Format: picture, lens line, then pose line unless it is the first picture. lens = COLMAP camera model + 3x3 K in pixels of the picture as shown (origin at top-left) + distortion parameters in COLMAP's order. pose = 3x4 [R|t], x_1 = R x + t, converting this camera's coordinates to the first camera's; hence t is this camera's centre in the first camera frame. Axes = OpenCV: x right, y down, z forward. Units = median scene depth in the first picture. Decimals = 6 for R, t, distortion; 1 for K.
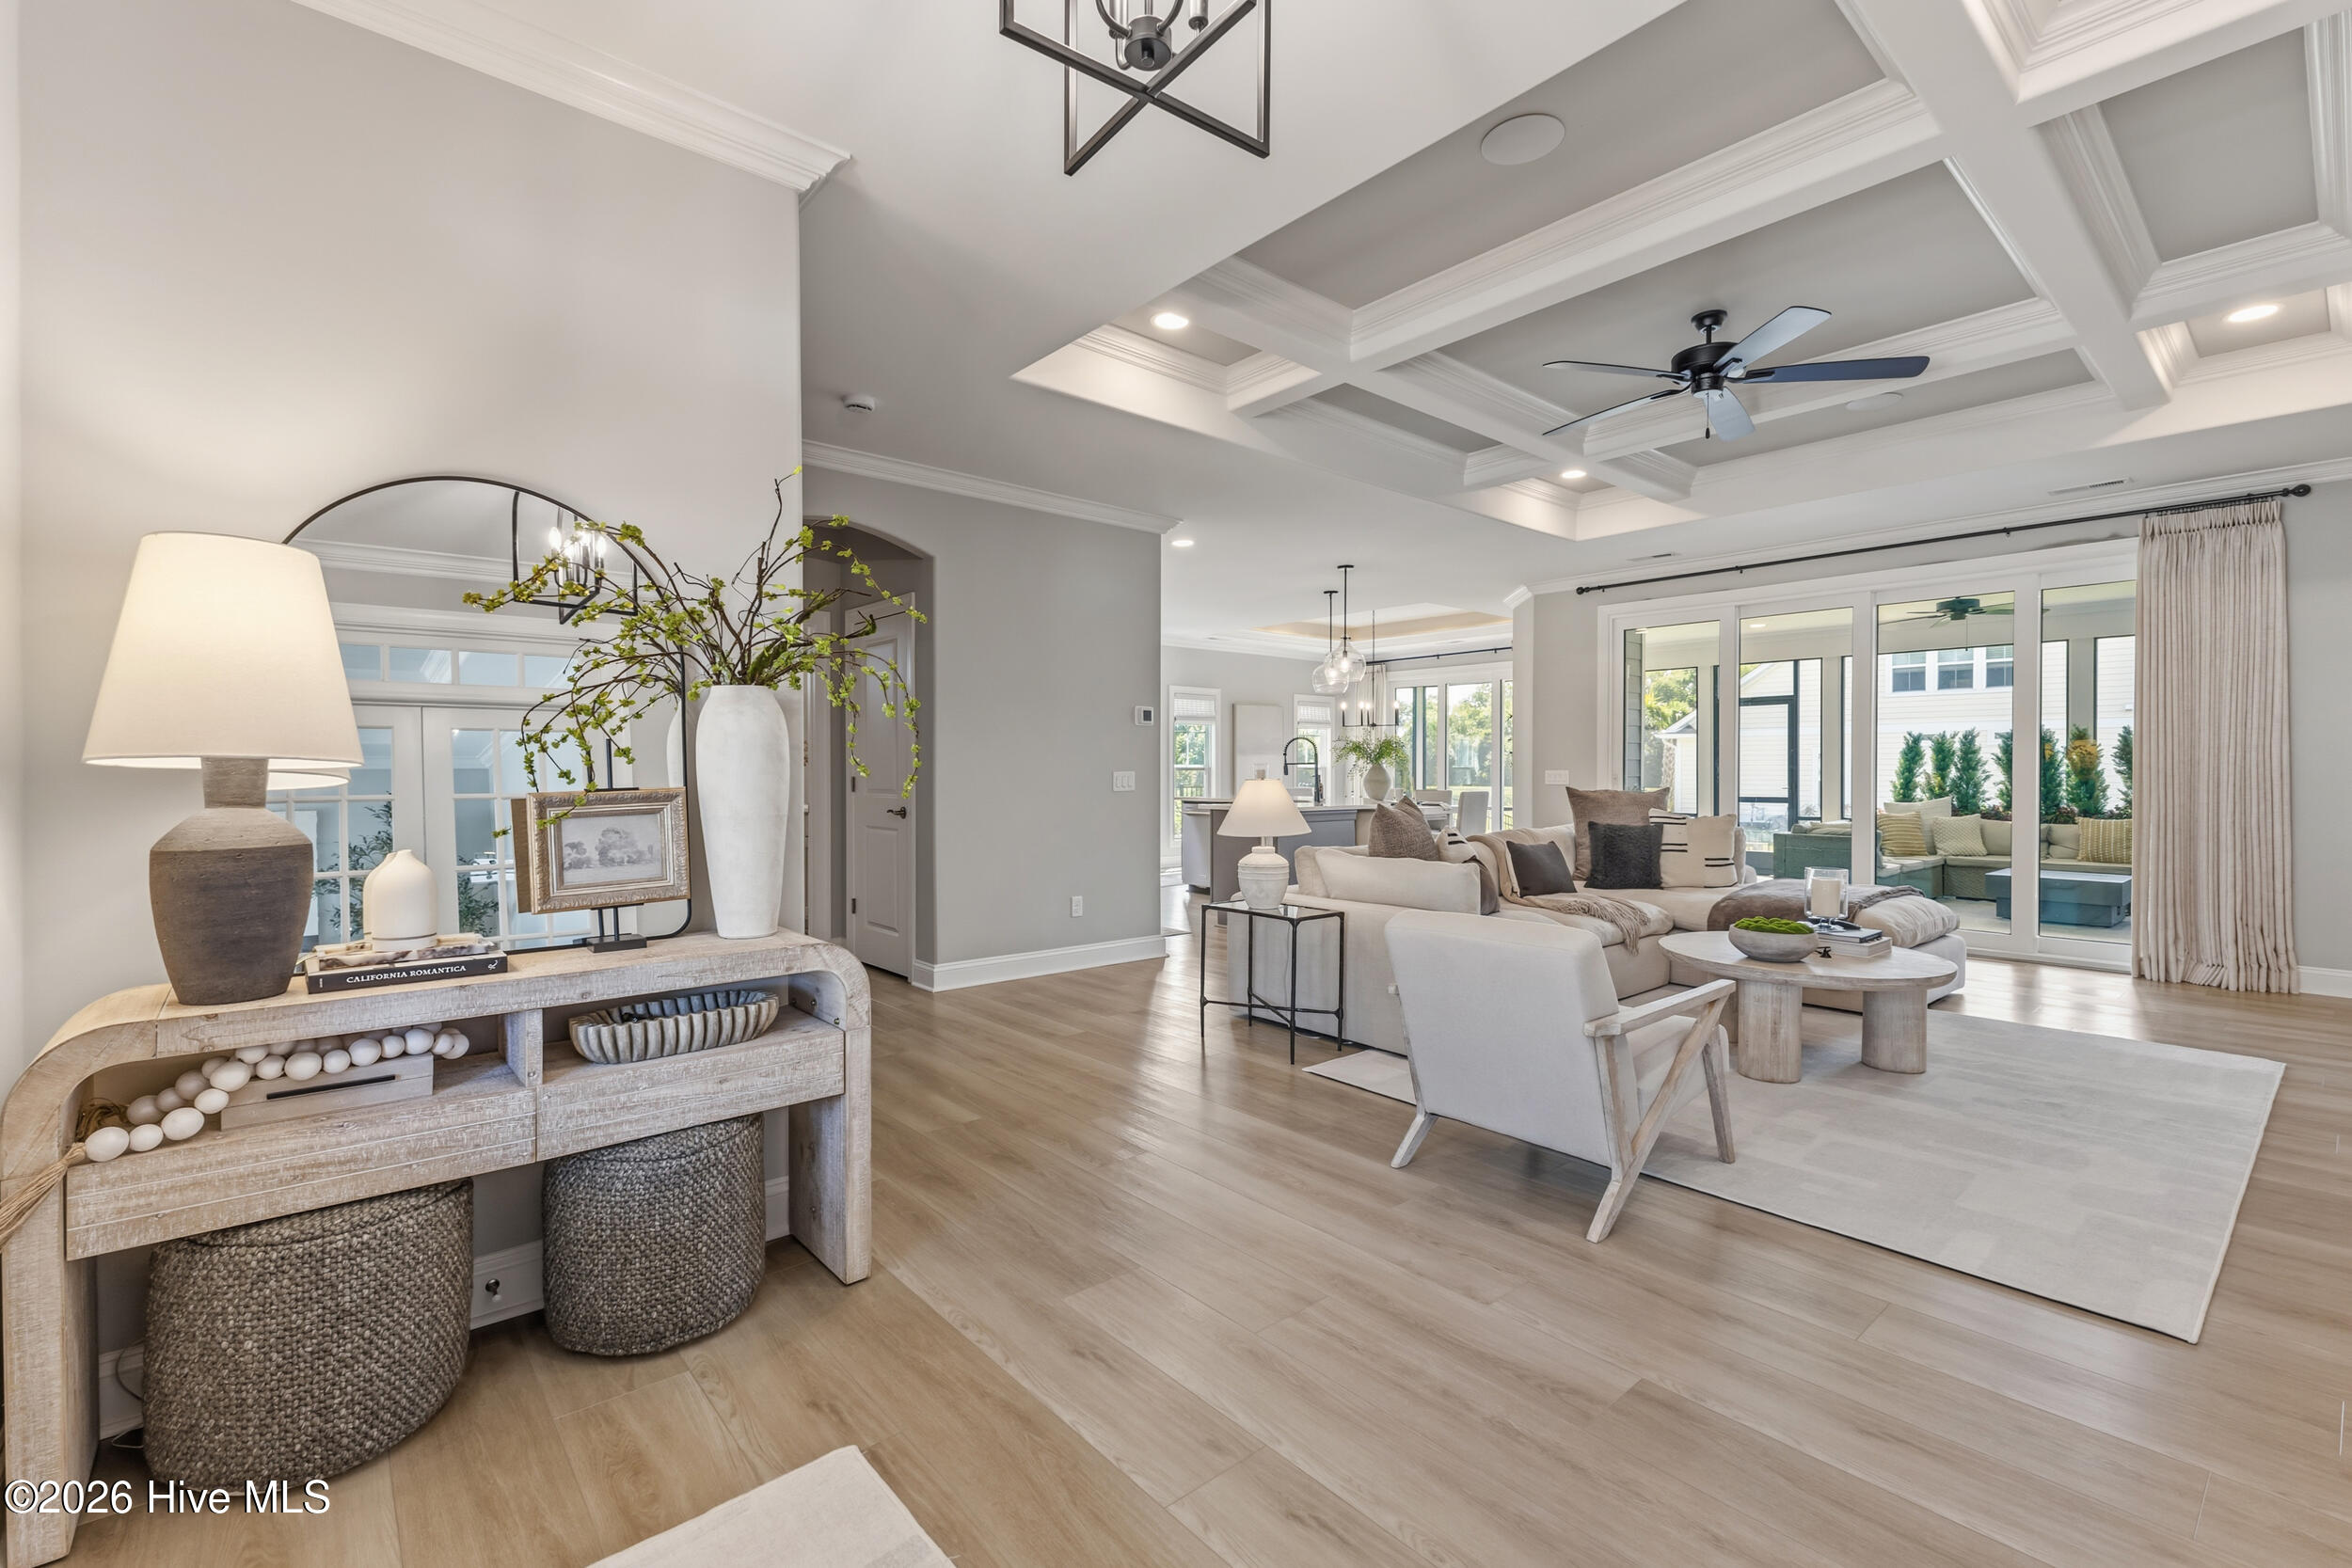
lens RADIAL K [[1020.8, 0, 1176.0], [0, 1020.8, 784.0], [0, 0, 1]] dist [0.015809, -0.007009]
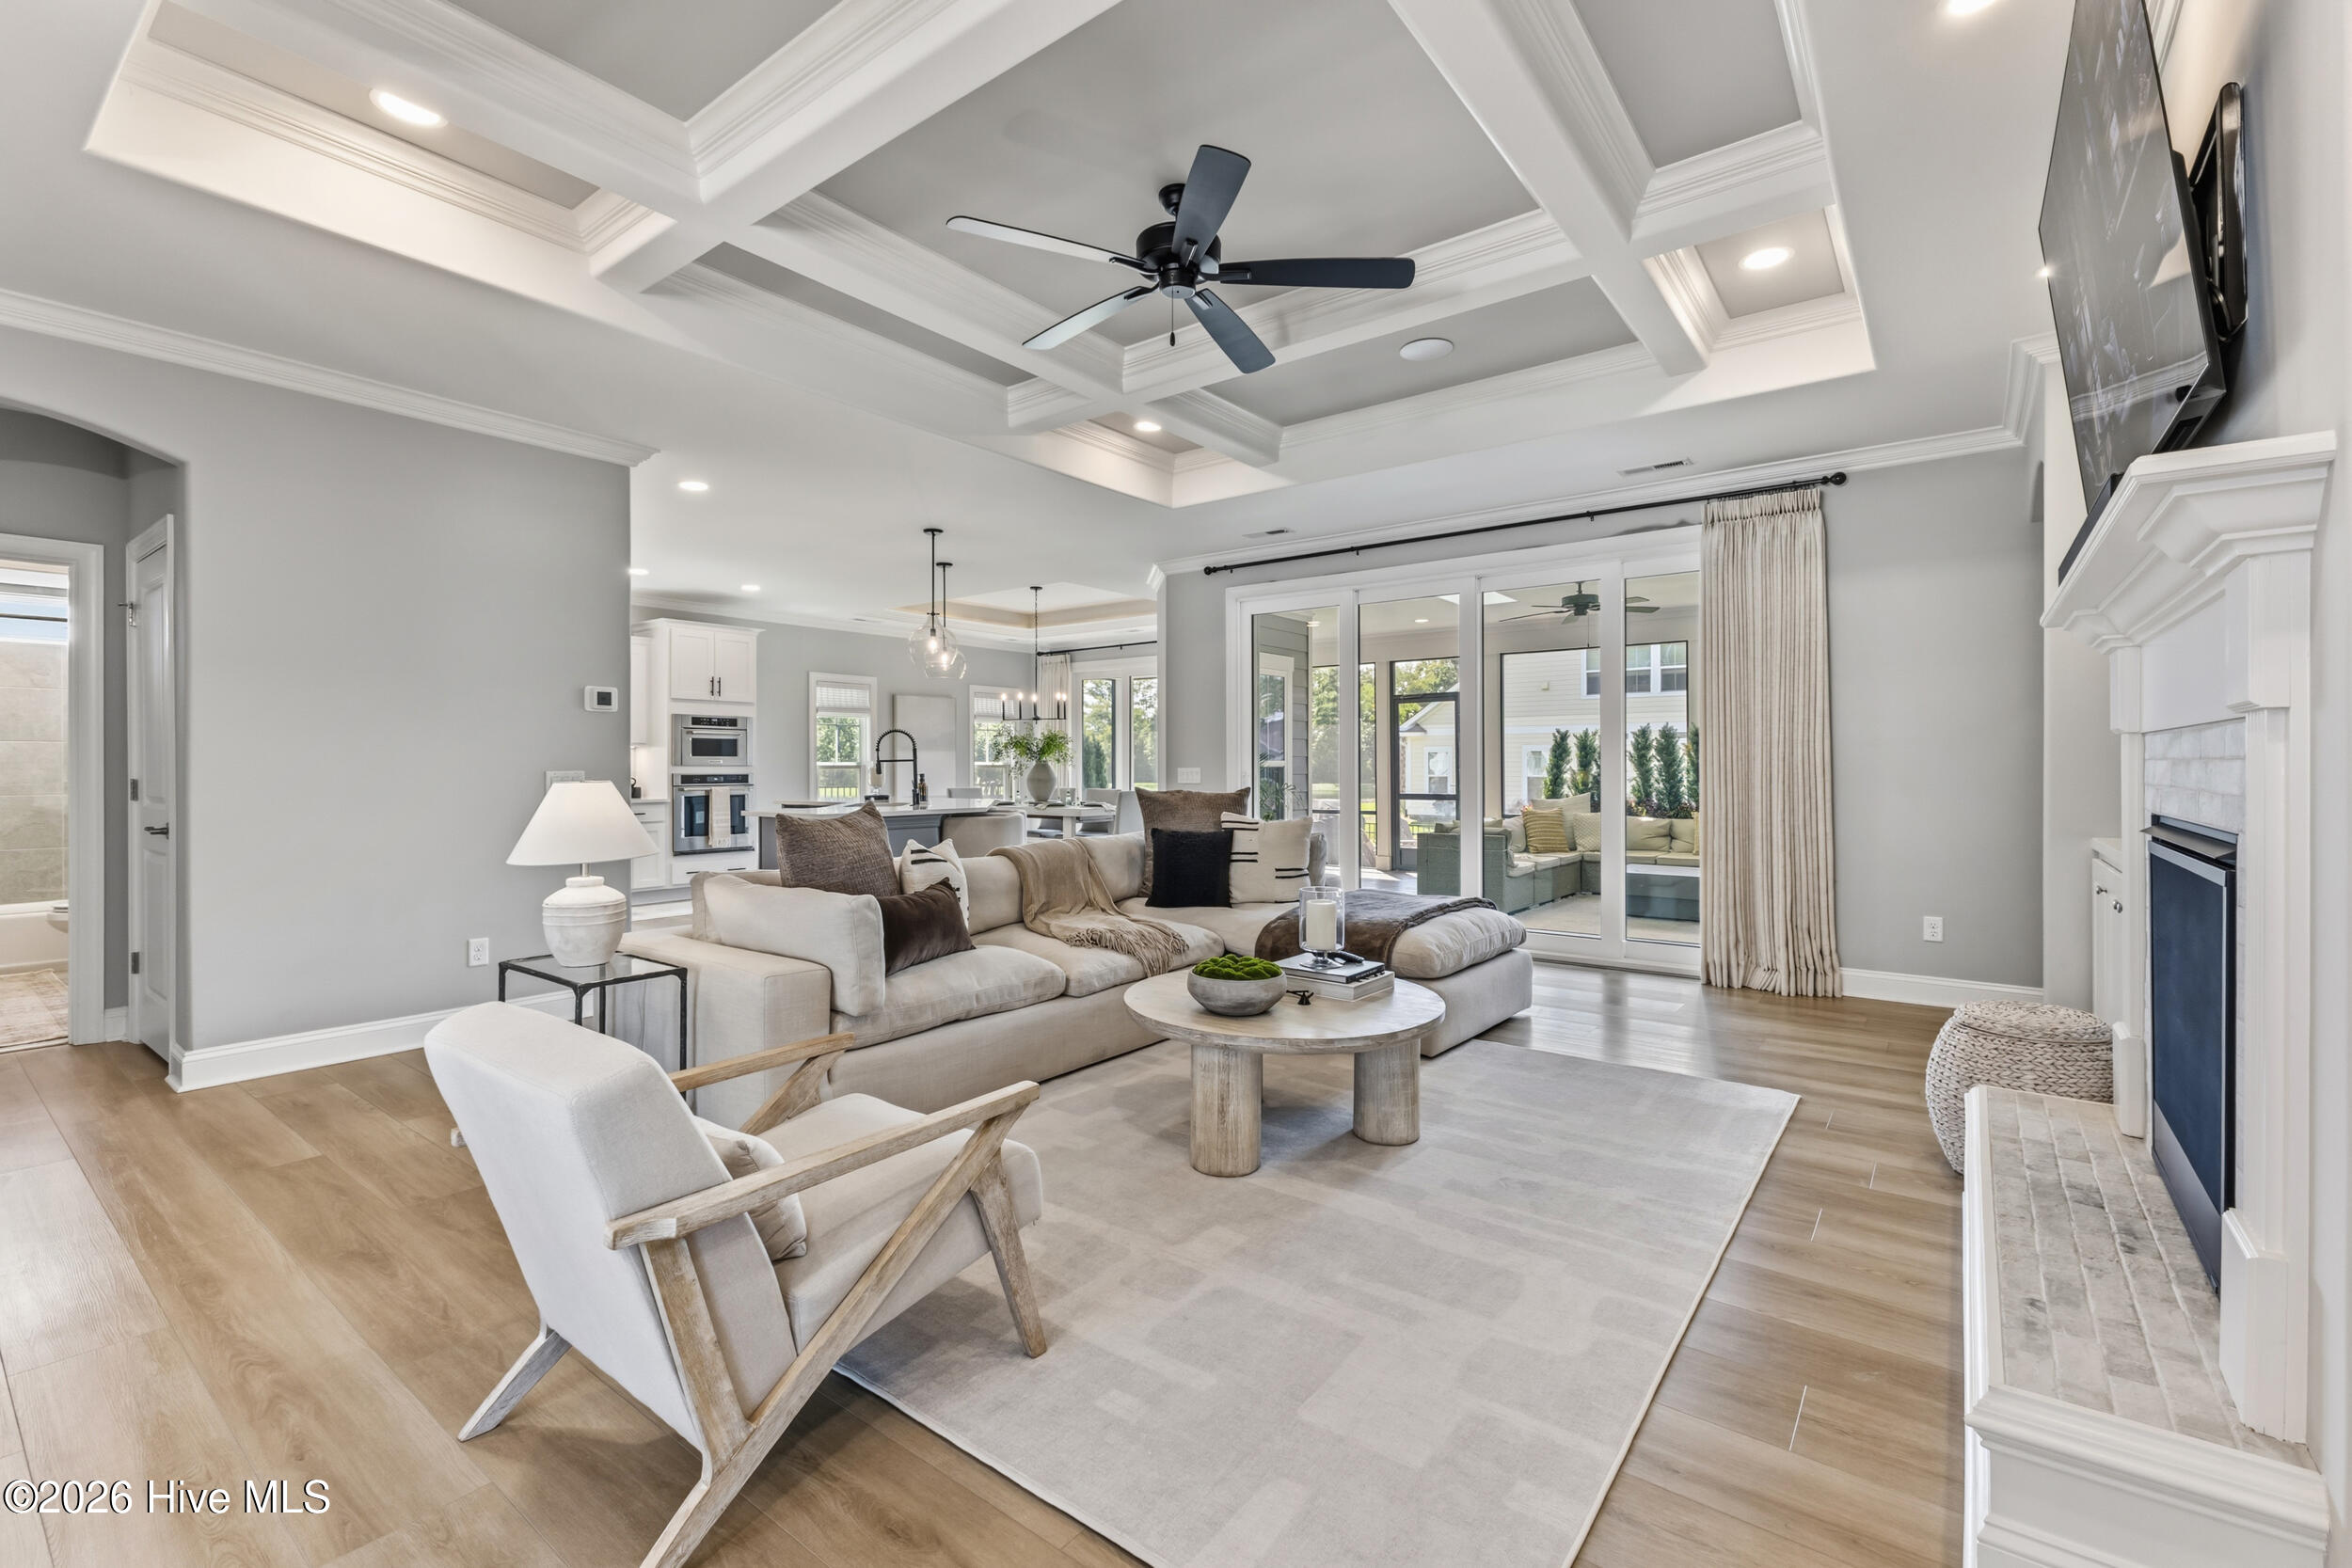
lens RADIAL K [[1012.2, 0, 1184.6], [0, 1012.2, 773.2], [0, 0, 1]] dist [0.003130, 0.000664]
pose [[0.978700, -0.003487, 0.205264, 0.286350], [0.005191, 0.999956, -0.007762, -0.002704], [-0.205228, 0.008662, 0.978676, 0.188517]]
